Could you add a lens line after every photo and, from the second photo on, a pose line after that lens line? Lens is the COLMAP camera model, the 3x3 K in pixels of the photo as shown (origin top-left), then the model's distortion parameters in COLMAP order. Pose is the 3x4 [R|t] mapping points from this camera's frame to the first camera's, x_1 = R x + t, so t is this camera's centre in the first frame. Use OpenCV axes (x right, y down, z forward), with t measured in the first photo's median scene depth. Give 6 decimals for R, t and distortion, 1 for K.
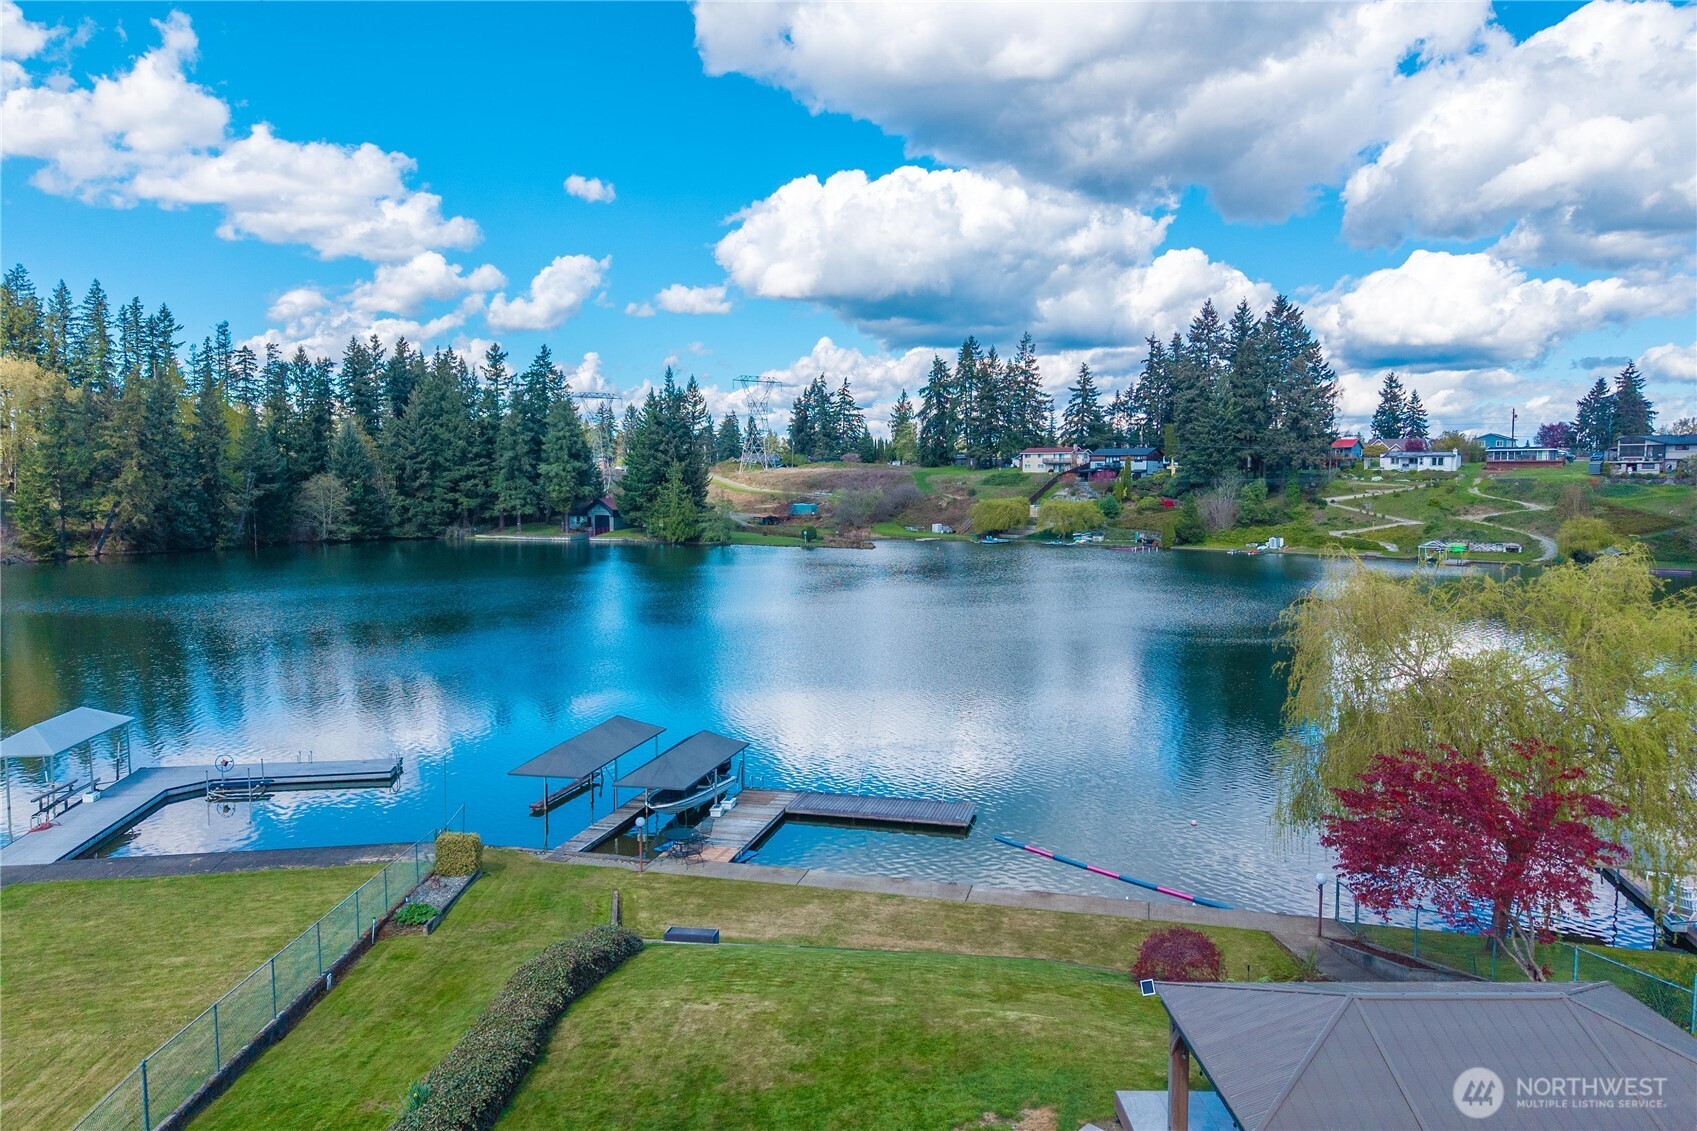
lens RADIAL K [[1136.4, 0, 863.0], [0, 1136.4, 589.3], [0, 0, 1]] dist [0.050699, -0.042576]
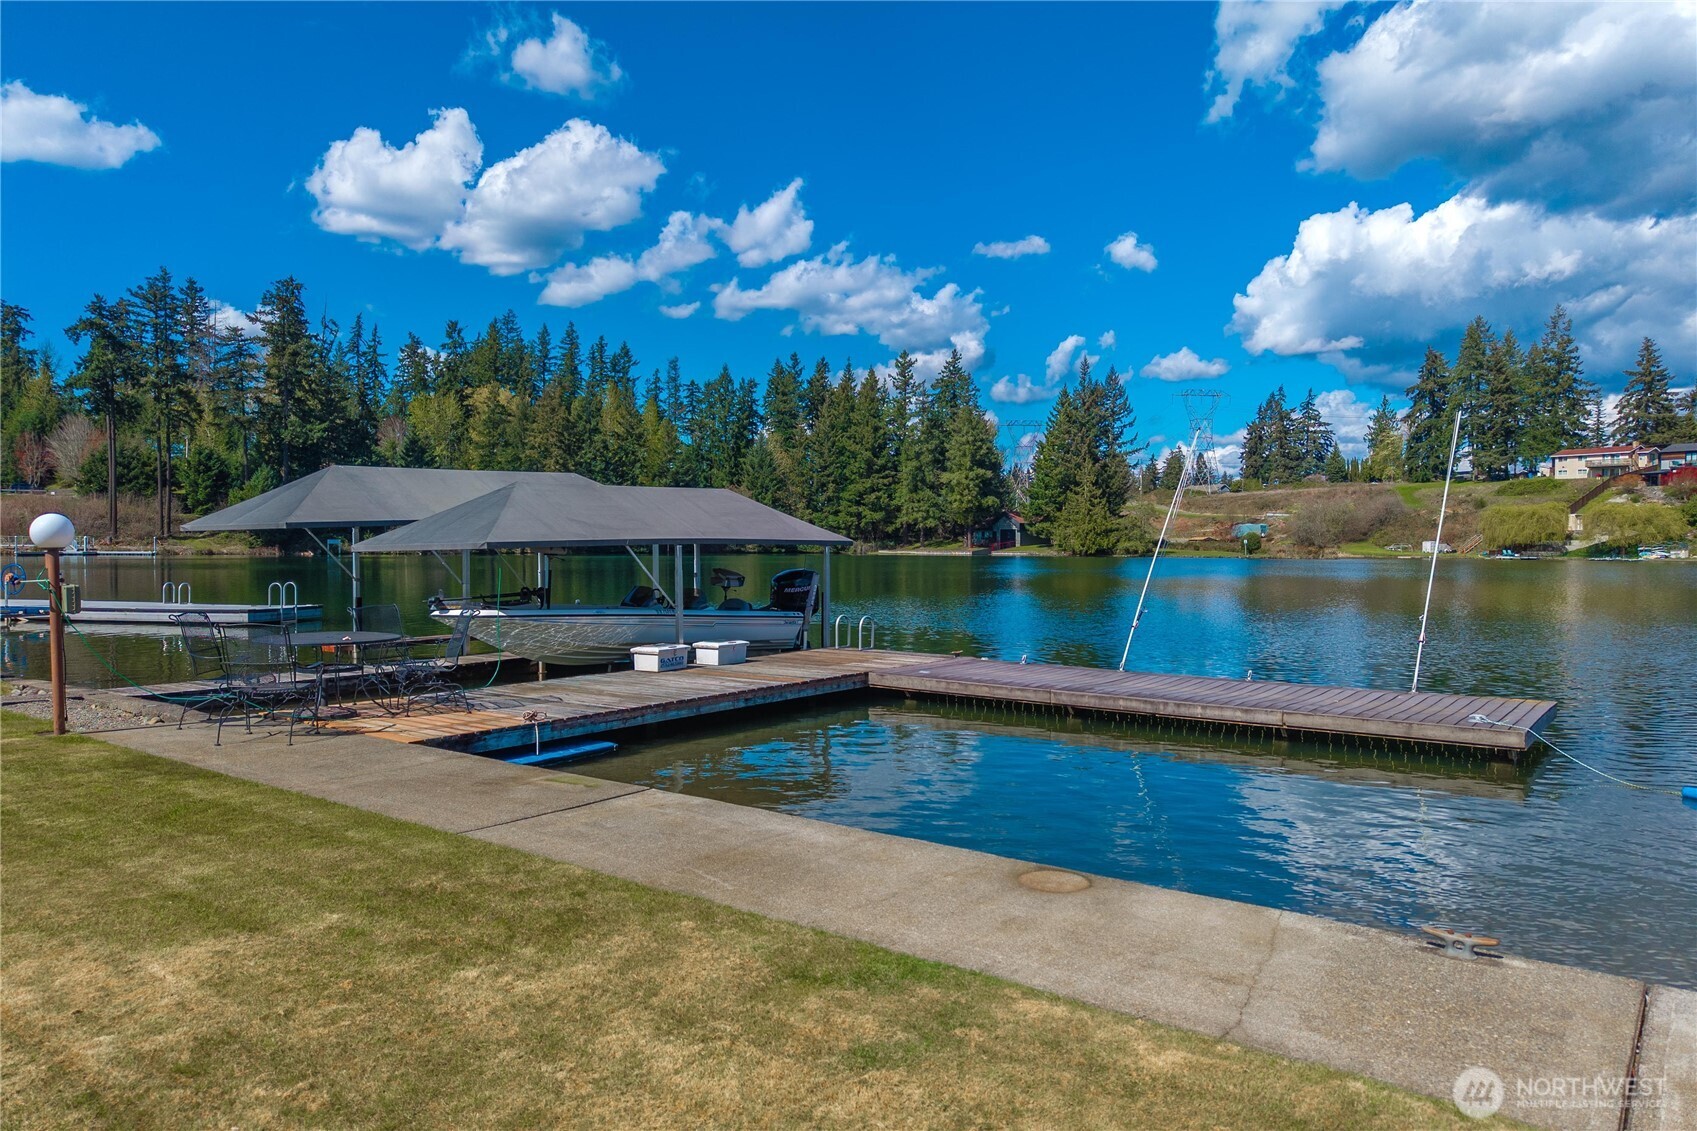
lens RADIAL K [[1136.4, 0, 841.3], [0, 1136.4, 571.6], [0, 0, 1]] dist [0.050699, -0.042576]
pose [[0.916363, 0.006004, -0.400304, 0.010139], [-0.035198, 0.997224, -0.065617, 0.027575], [0.398799, 0.074219, 0.914030, 0.100659]]
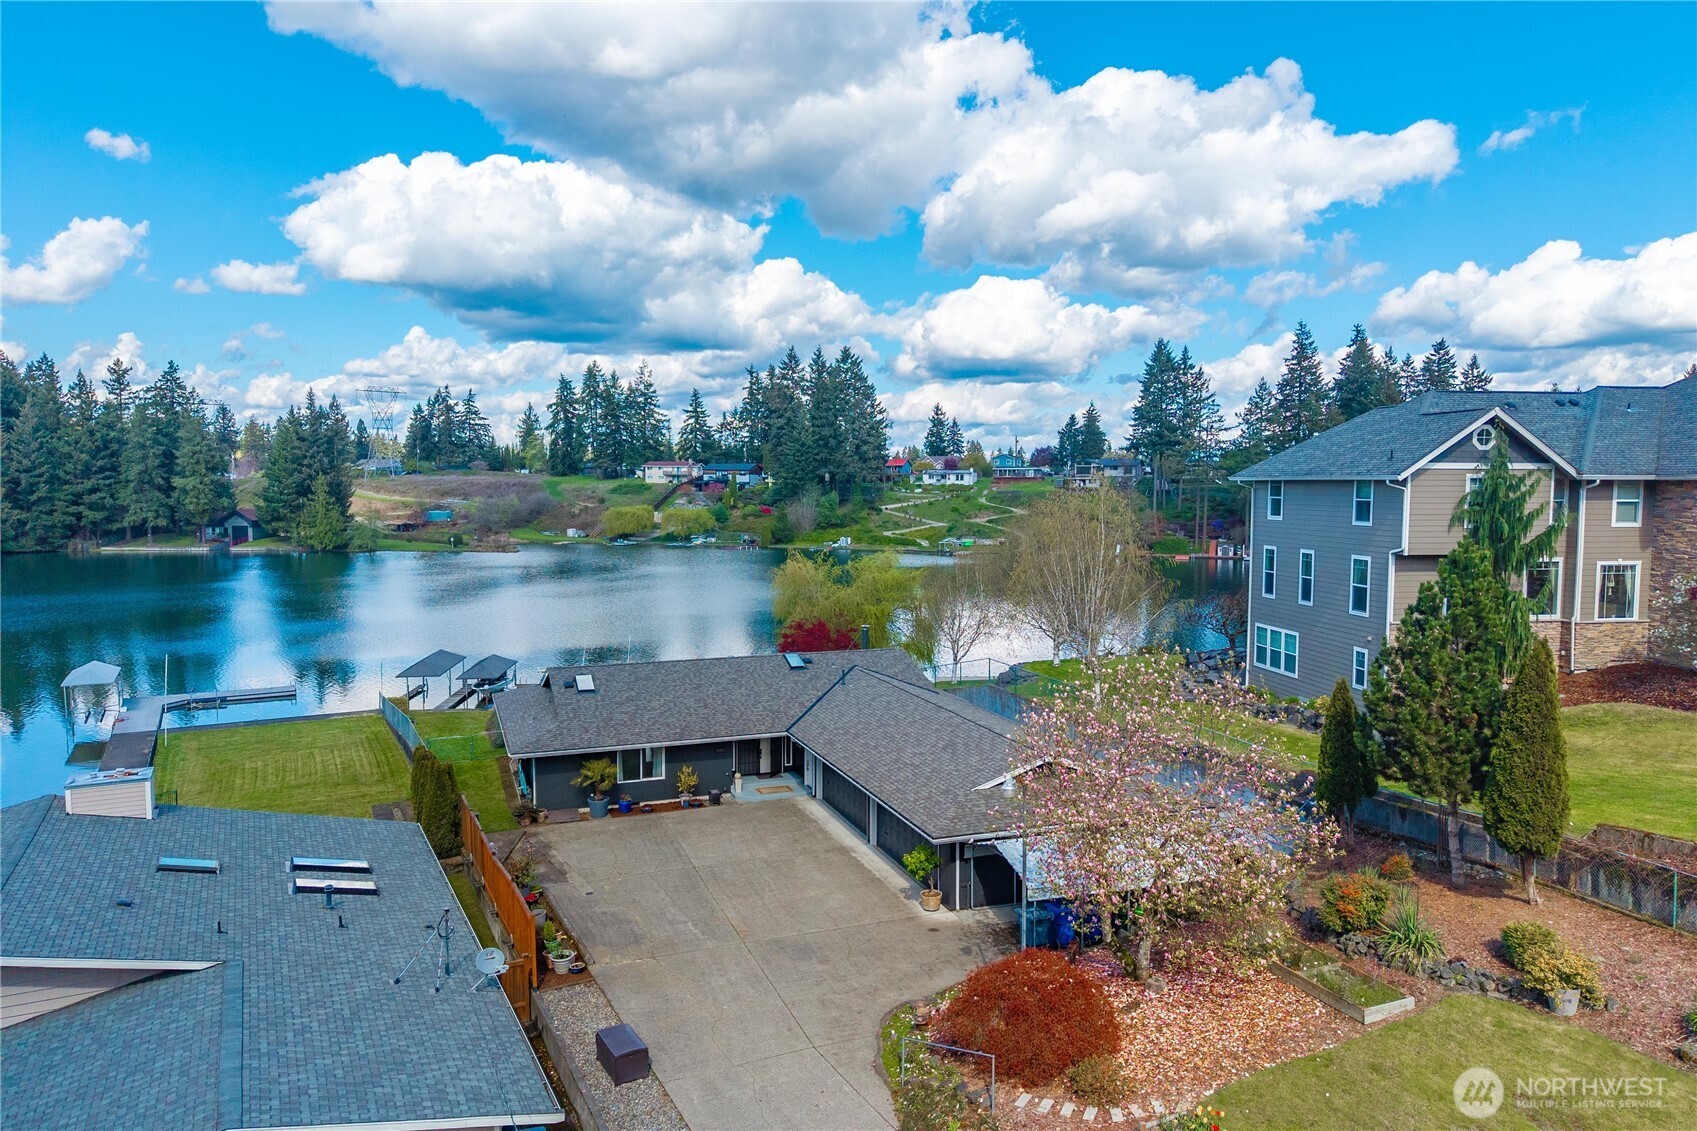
lens RADIAL K [[1136.4, 0, 850.1], [0, 1136.4, 582.2], [0, 0, 1]] dist [0.050699, -0.042576]
pose [[0.948377, -0.031108, 0.315617, -0.027914], [0.032739, 0.999464, 0.000133, 0.003967], [-0.315452, 0.010207, 0.948887, -0.143631]]
